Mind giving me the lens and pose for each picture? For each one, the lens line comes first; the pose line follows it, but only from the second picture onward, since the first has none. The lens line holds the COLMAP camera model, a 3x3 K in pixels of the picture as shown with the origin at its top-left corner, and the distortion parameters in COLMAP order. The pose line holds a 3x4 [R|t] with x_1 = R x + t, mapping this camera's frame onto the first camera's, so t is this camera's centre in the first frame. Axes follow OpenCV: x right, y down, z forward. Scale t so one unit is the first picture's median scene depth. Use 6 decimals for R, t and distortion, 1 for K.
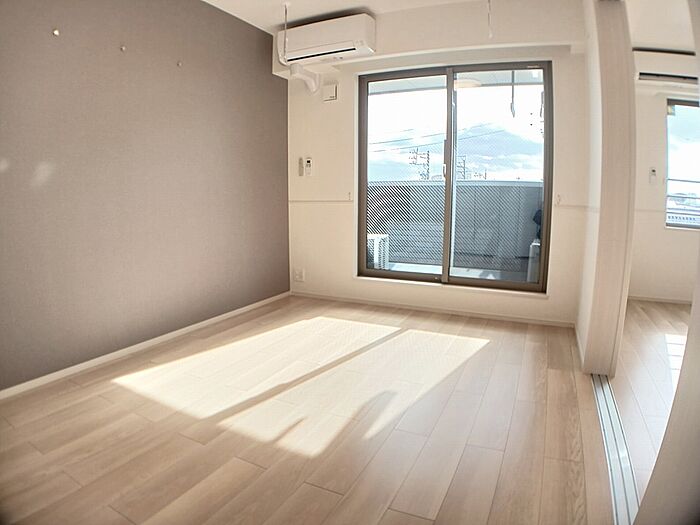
lens RADIAL K [[419.2, 0, 350.0], [0, 419.2, 262.5], [0, 0, 1]] dist [-0.001544, -0.000402]
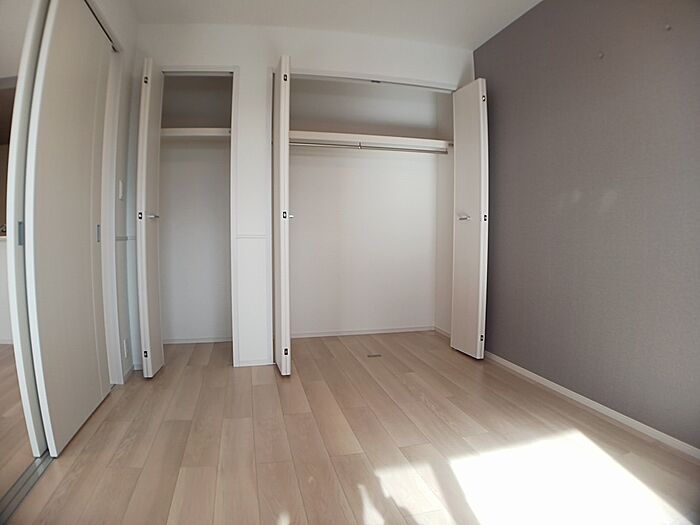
lens RADIAL K [[419.2, 0, 350.0], [0, 419.2, 262.5], [0, 0, 1]] dist [-0.001544, -0.000402]
pose [[-0.764689, 0.028238, -0.643780, 0.378188], [-0.086193, 0.985580, 0.145611, -0.162243], [0.638609, 0.166836, -0.751229, 1.434501]]
